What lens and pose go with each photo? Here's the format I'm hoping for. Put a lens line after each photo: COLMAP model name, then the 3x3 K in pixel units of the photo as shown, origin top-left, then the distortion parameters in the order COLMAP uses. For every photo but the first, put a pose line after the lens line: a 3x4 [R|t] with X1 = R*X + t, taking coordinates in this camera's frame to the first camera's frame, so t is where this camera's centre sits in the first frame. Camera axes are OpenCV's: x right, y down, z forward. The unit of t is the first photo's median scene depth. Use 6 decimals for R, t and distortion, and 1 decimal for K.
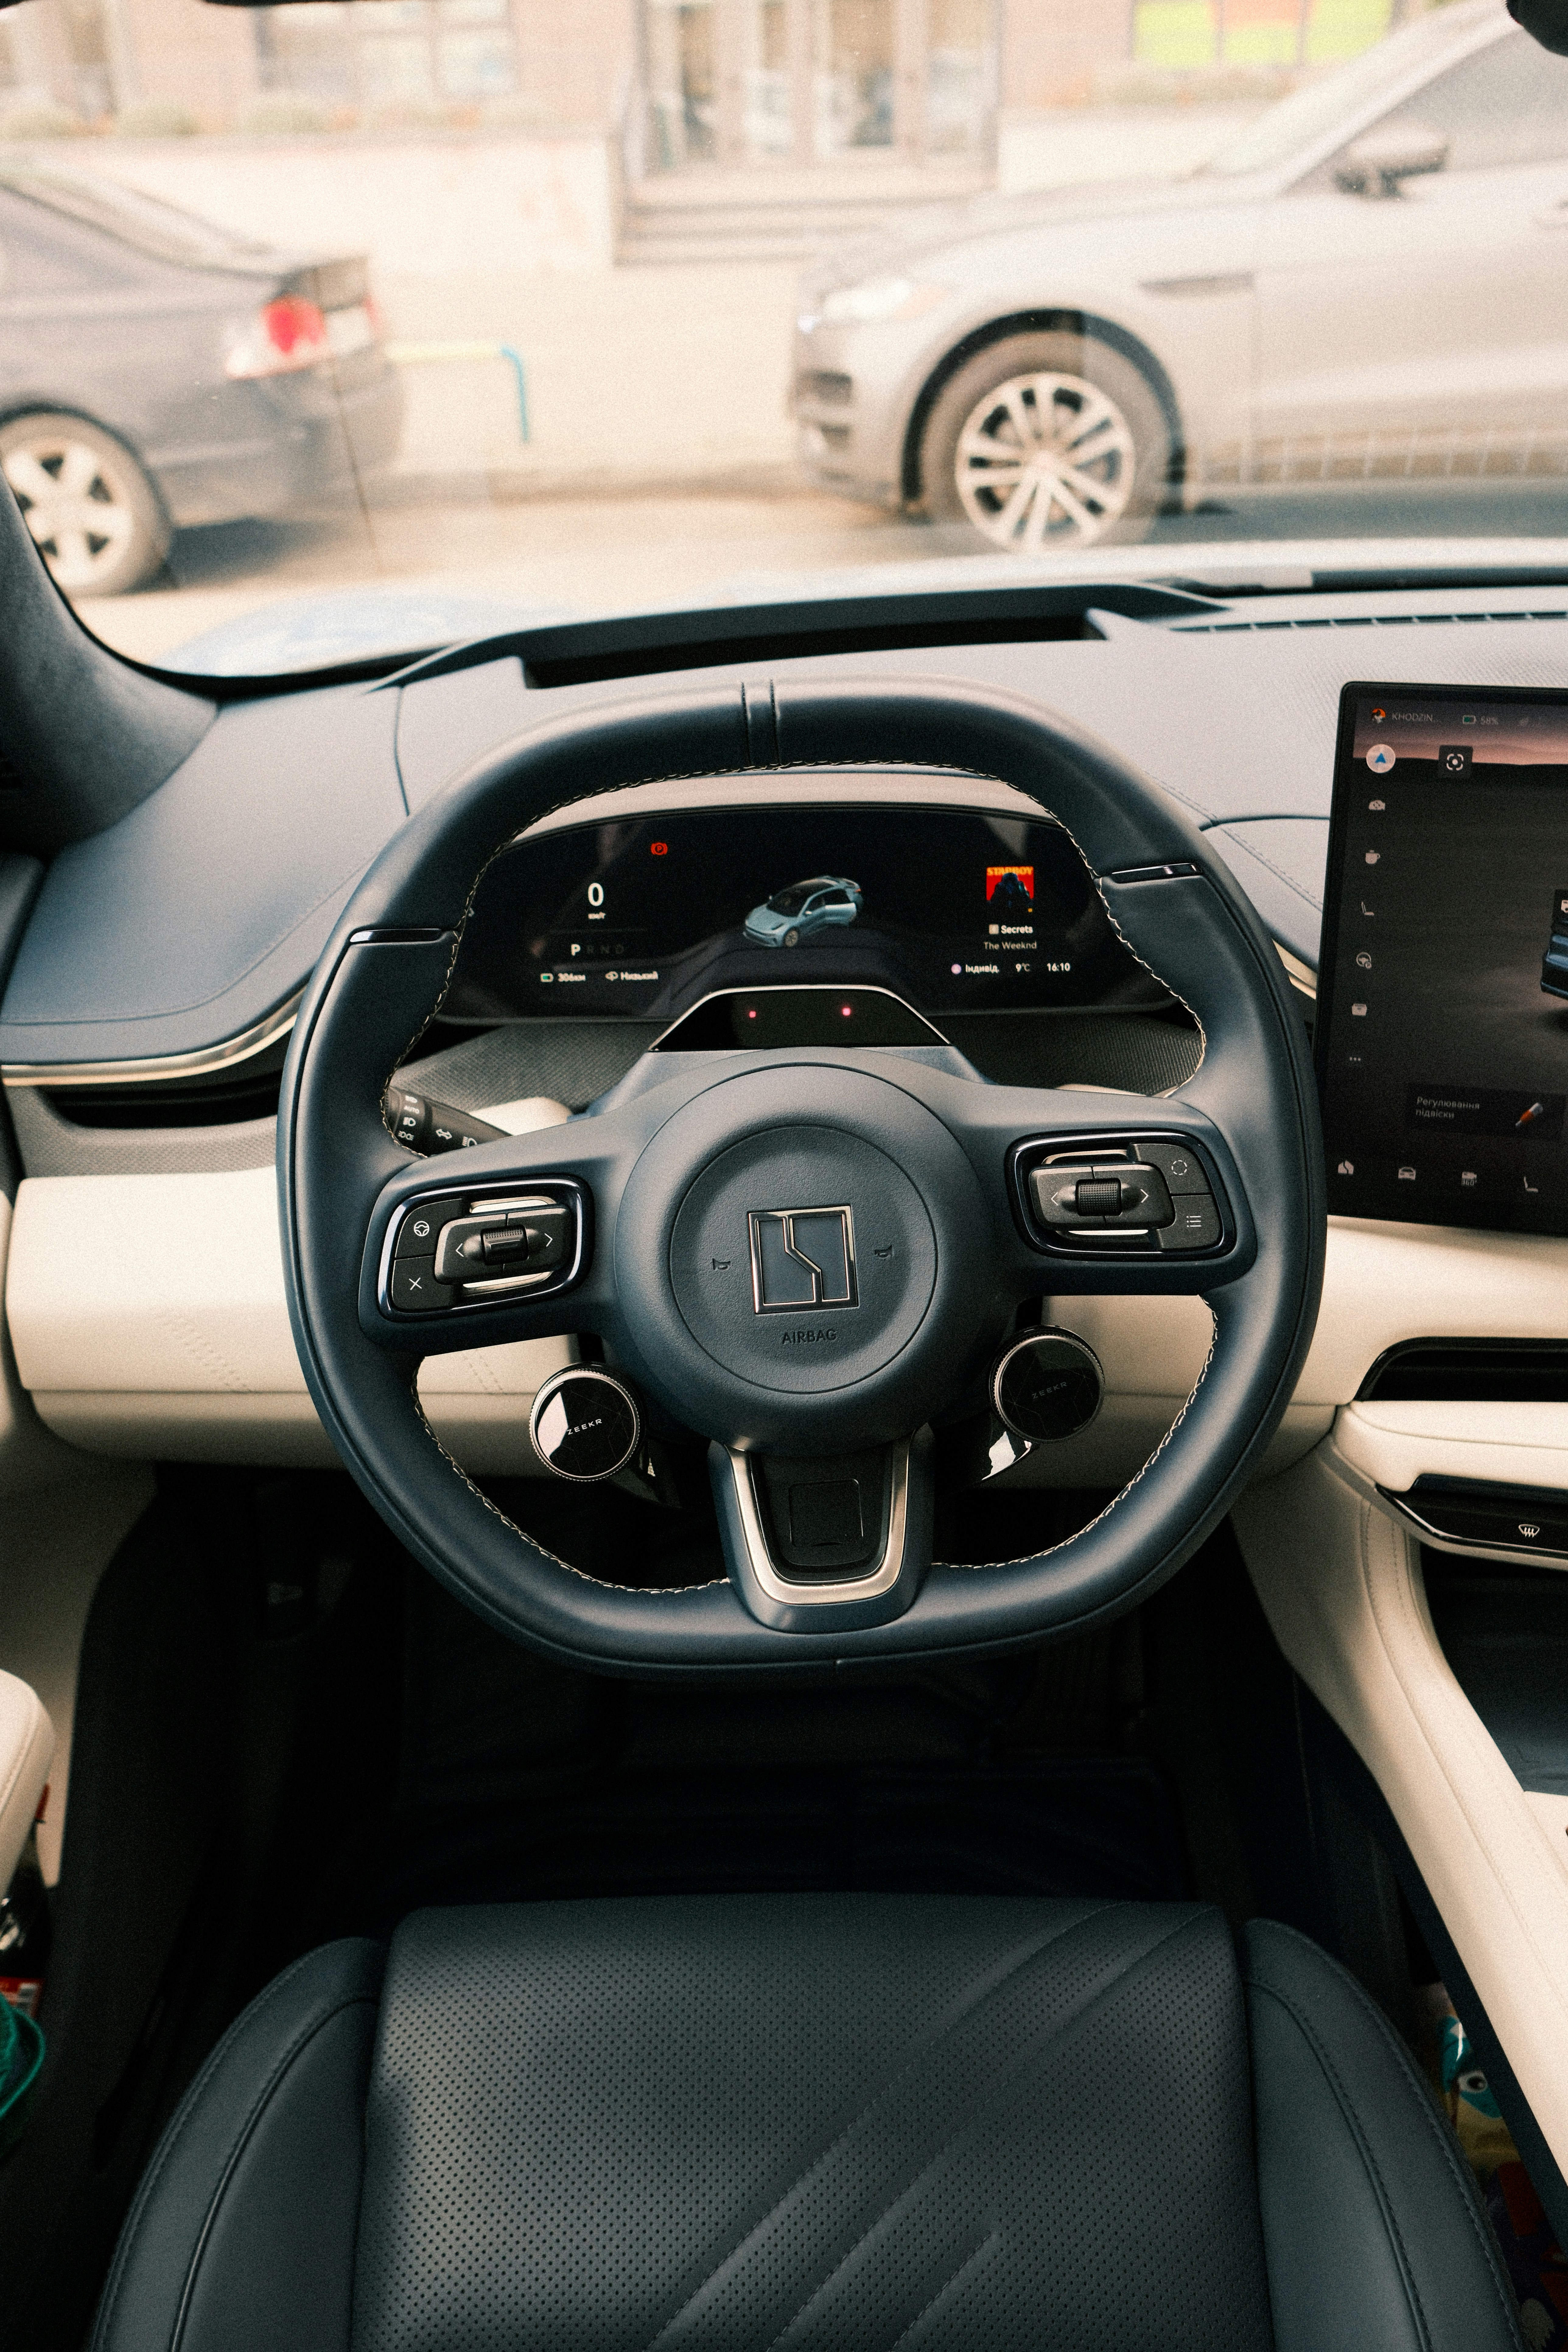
lens RADIAL K [[2239.3, 0, 783.2], [0, 2239.3, 1184.4], [0, 0, 1]] dist [-0.095085, 0.256425]
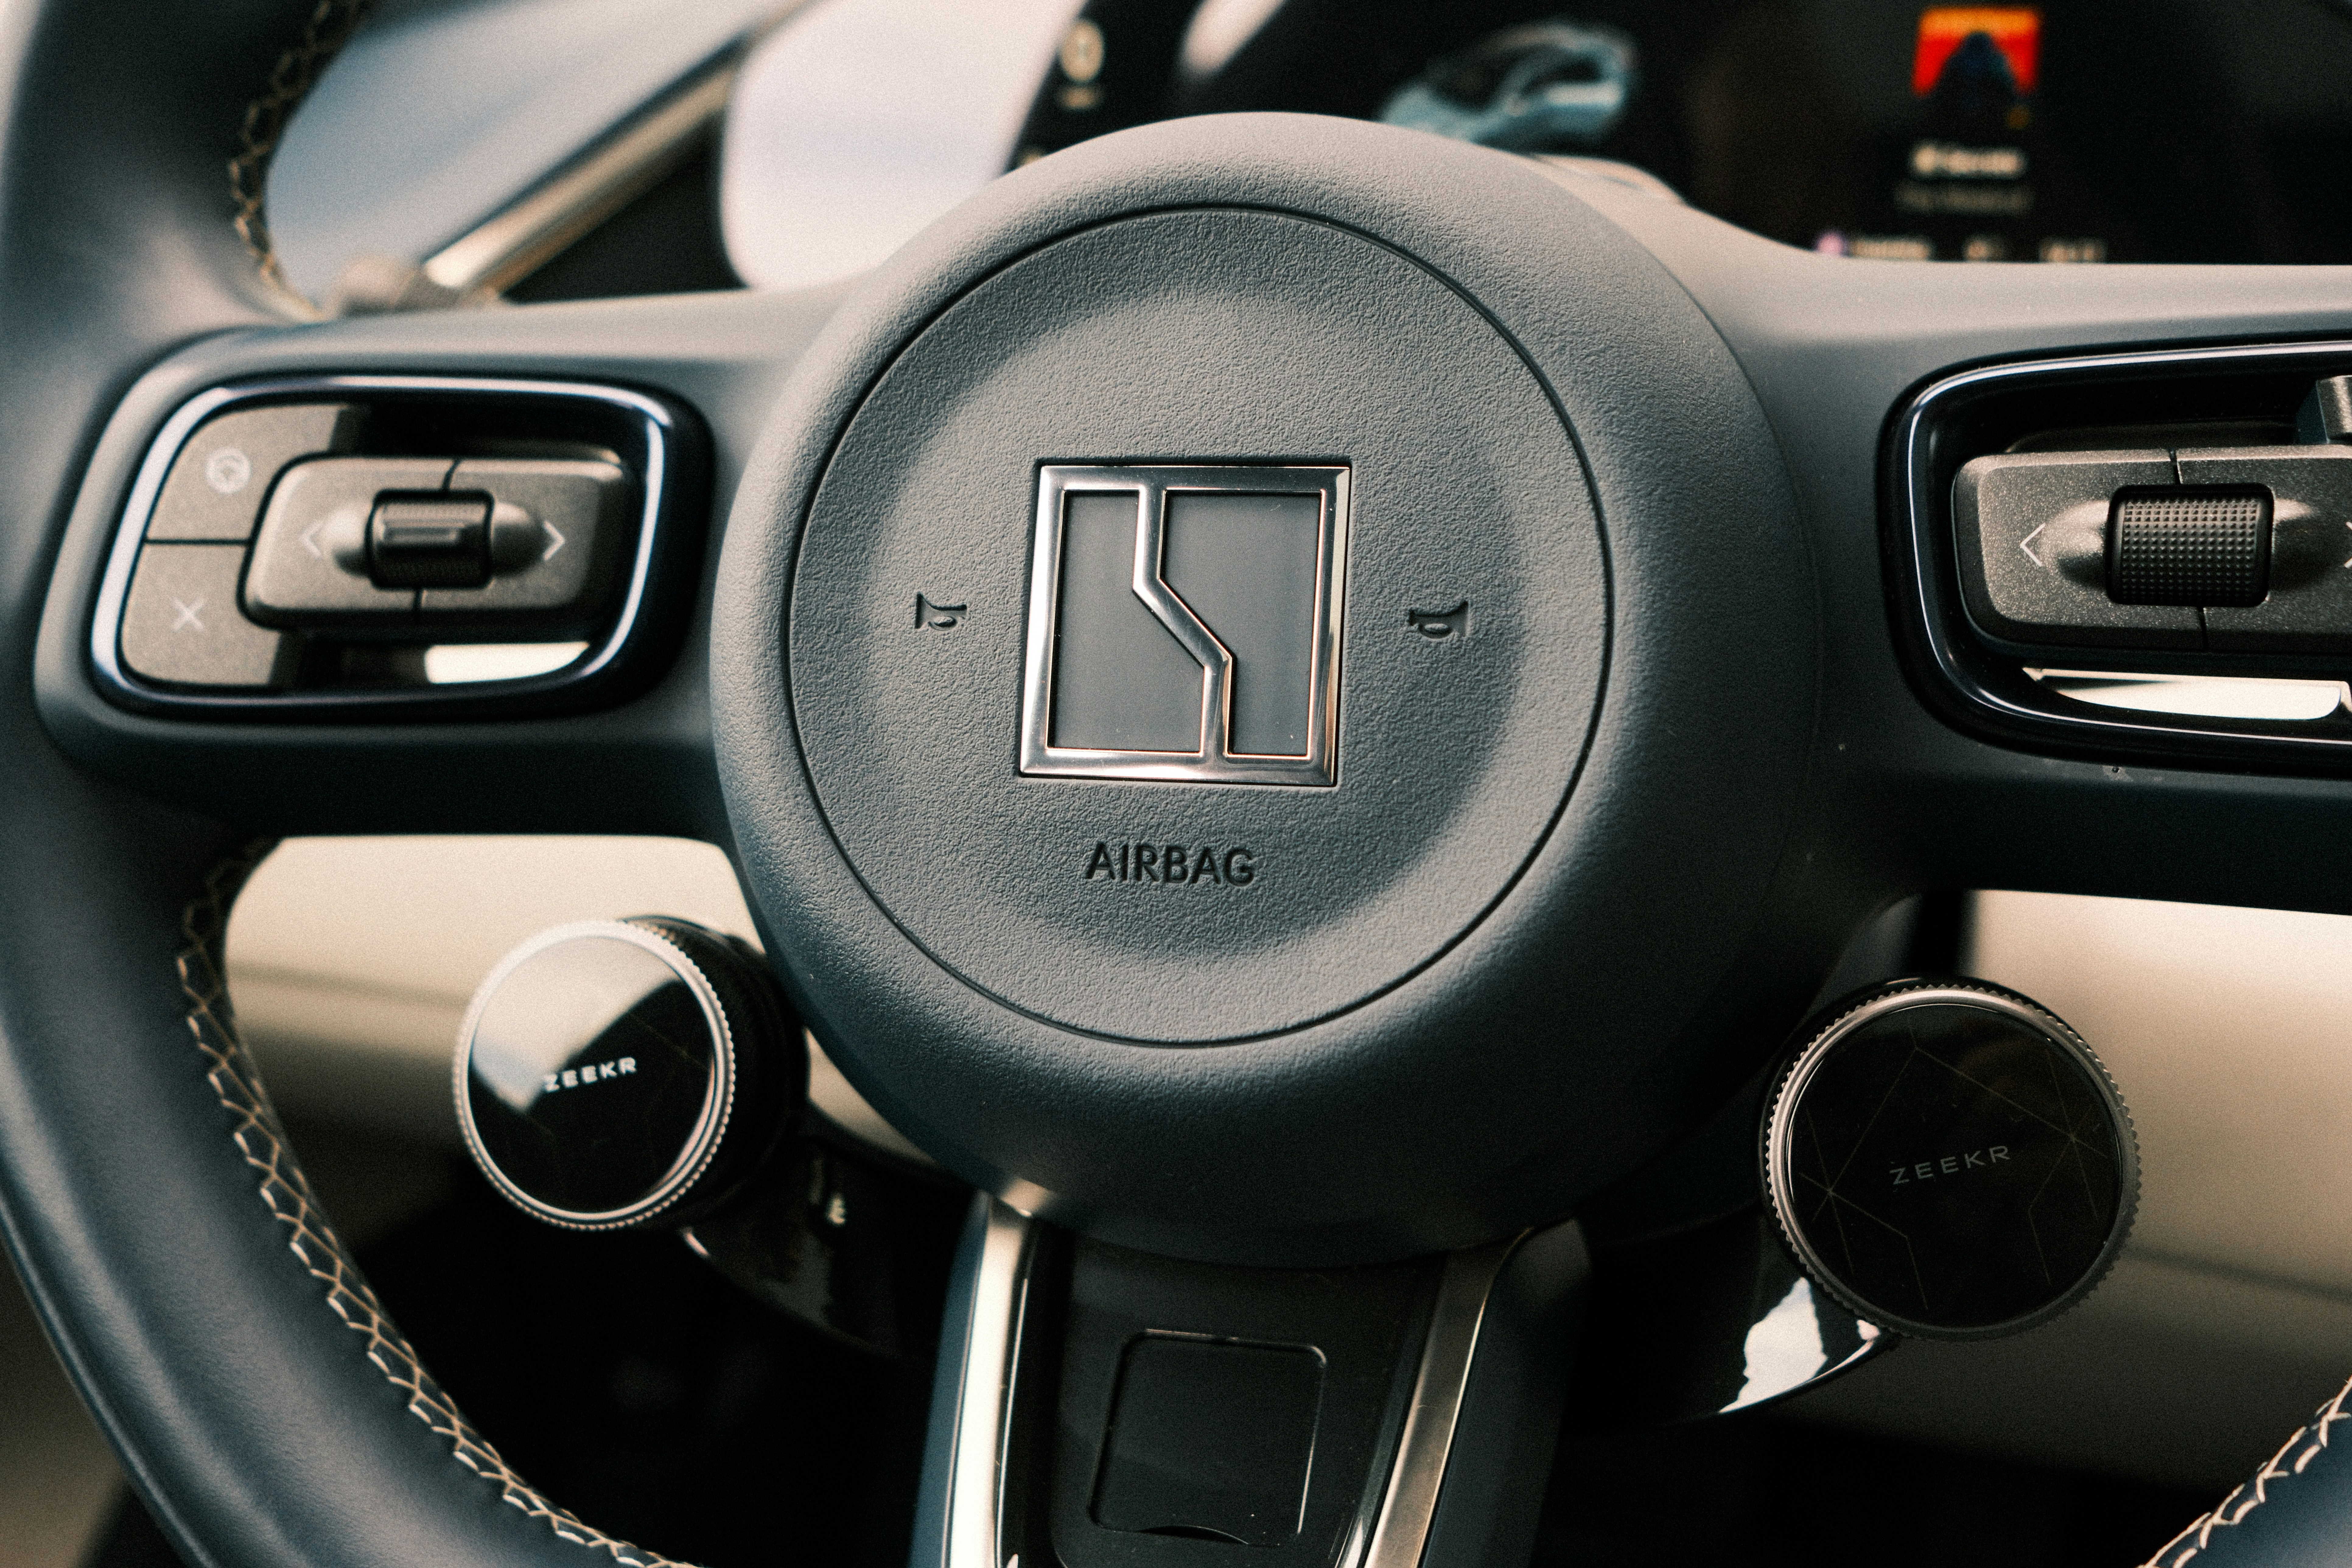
lens RADIAL K [[2239.3, 0, 1189.5], [0, 2239.3, 777.8], [0, 0, 1]] dist [-0.095085, 0.256425]
pose [[0.967064, 0.110050, -0.229513, 0.069529], [-0.132052, 0.987781, -0.082769, 0.066811], [0.217600, 0.110350, 0.969780, 0.572020]]
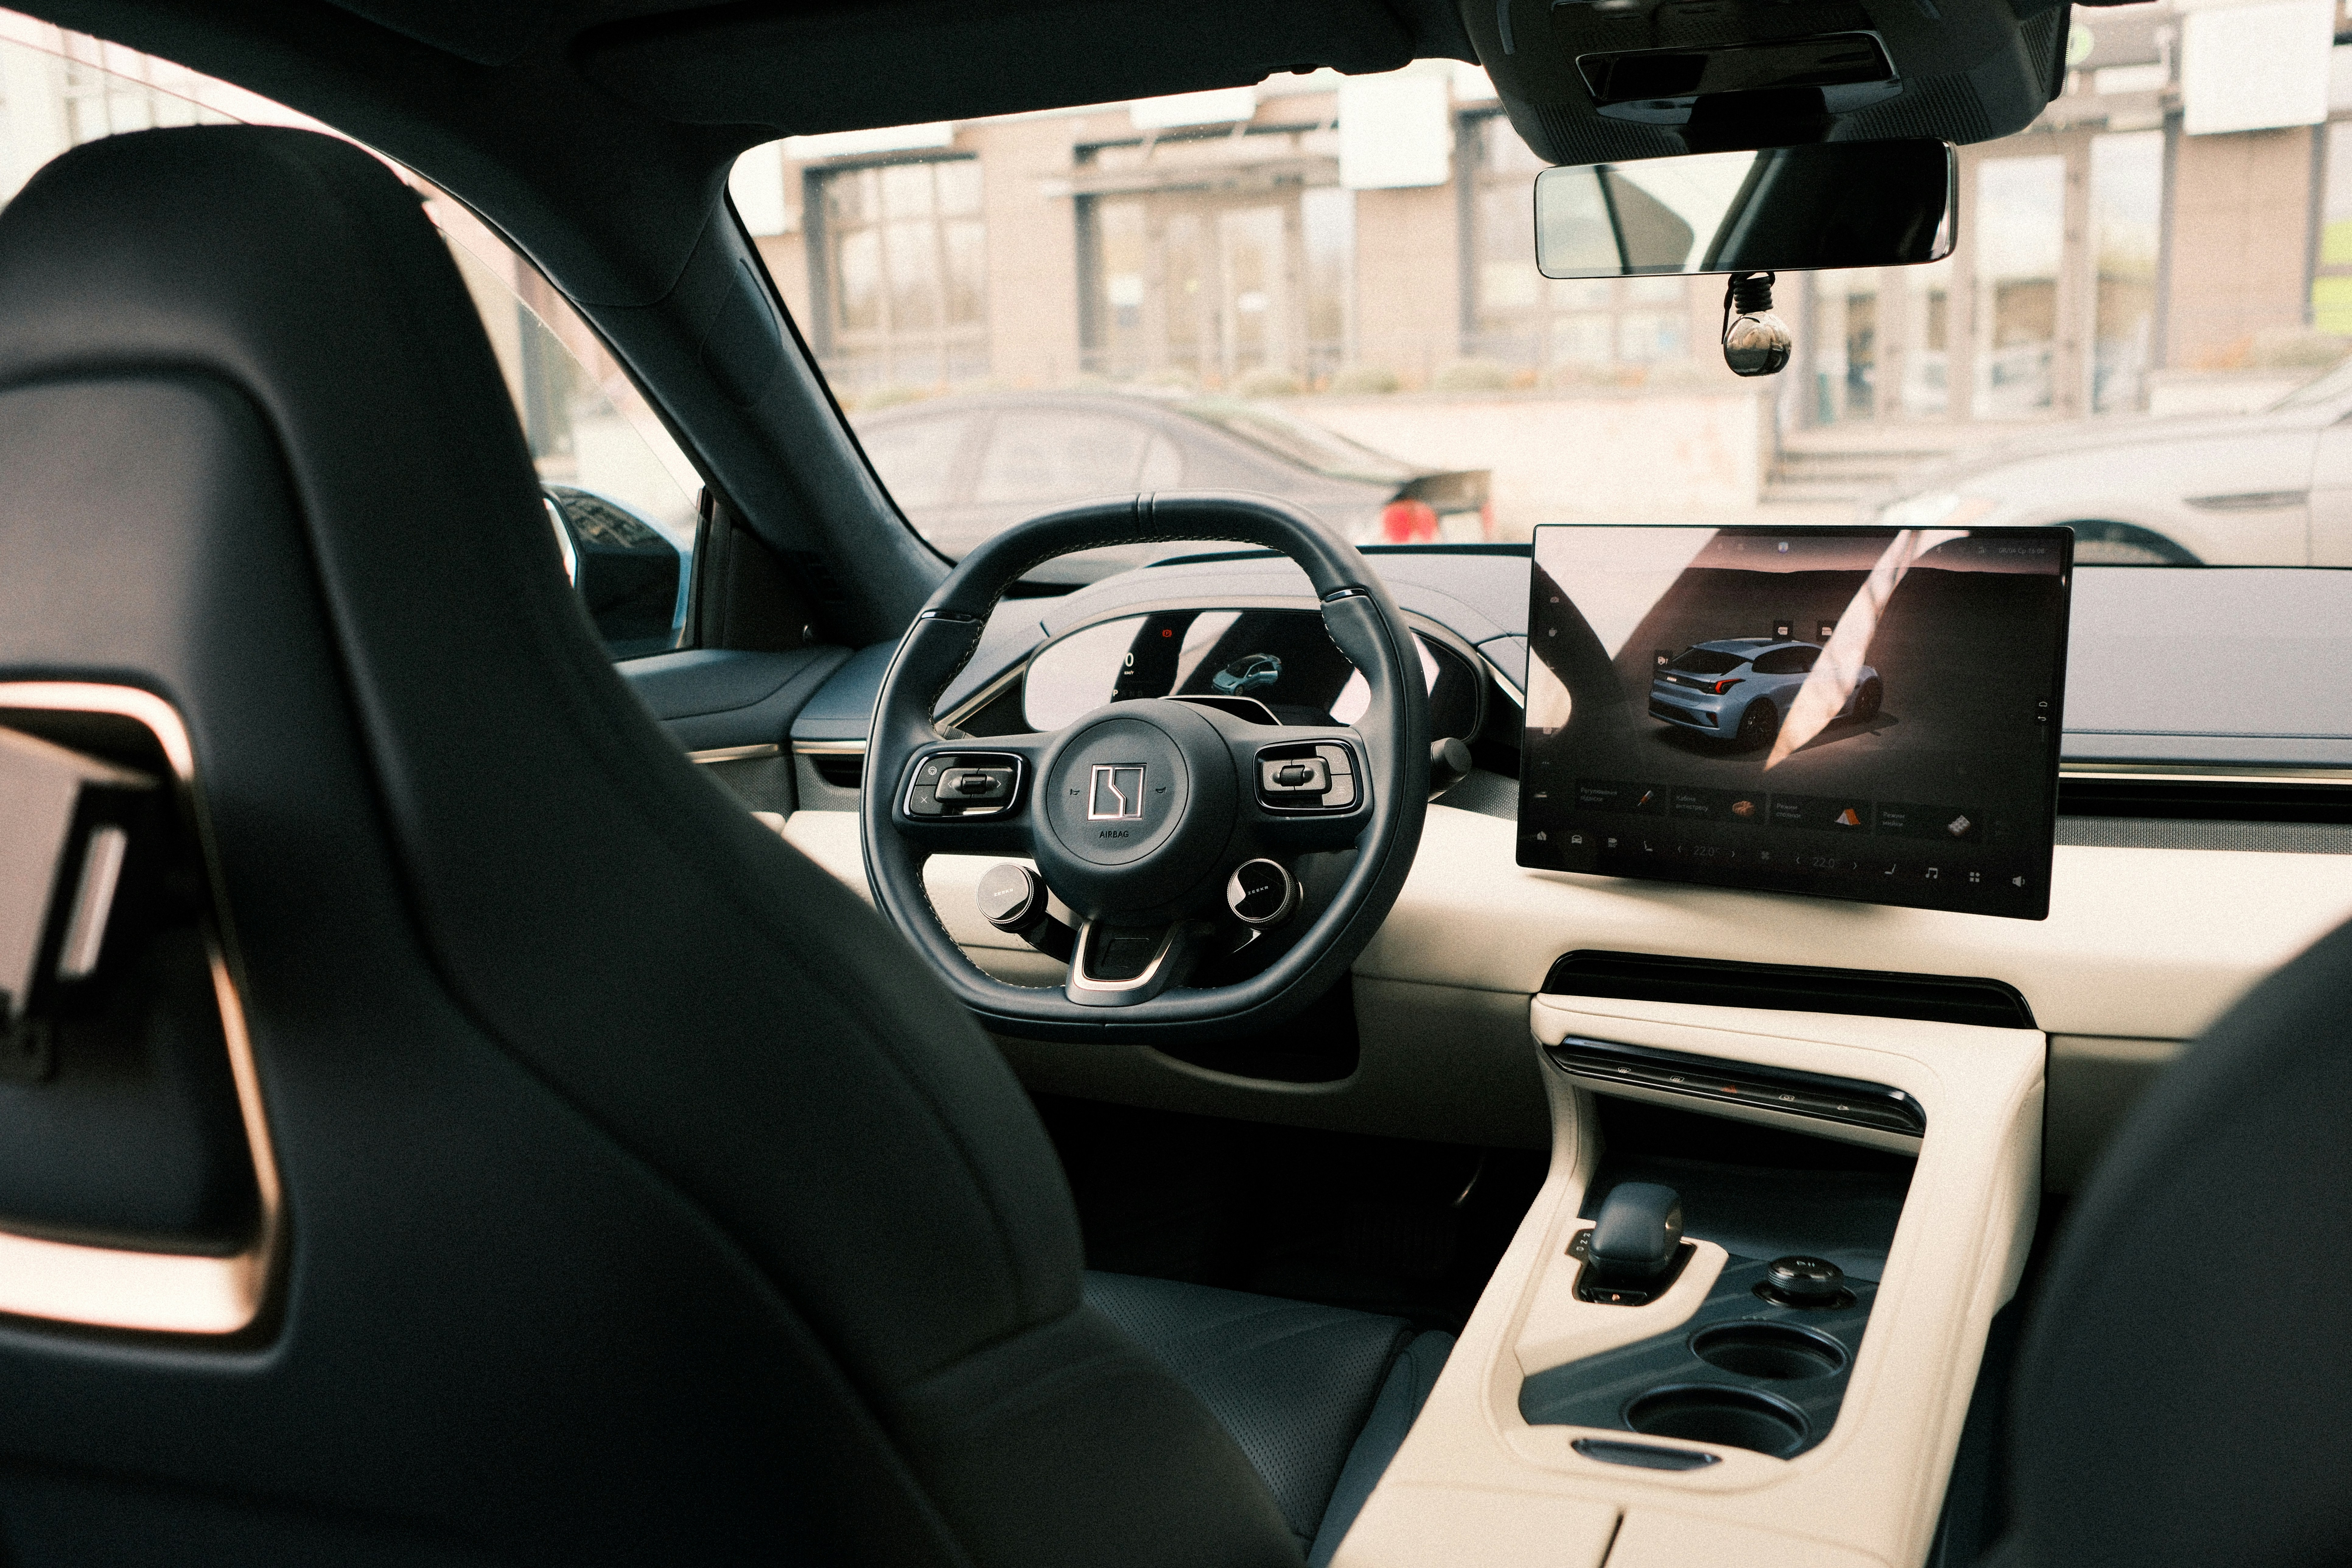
lens RADIAL K [[2239.3, 0, 1189.5], [0, 2239.3, 777.8], [0, 0, 1]] dist [-0.095085, 0.256425]
pose [[0.940748, 0.057891, -0.334128, 0.536705], [-0.146795, 0.957736, -0.247370, 0.371563], [0.305686, 0.281761, 0.909487, -0.489596]]
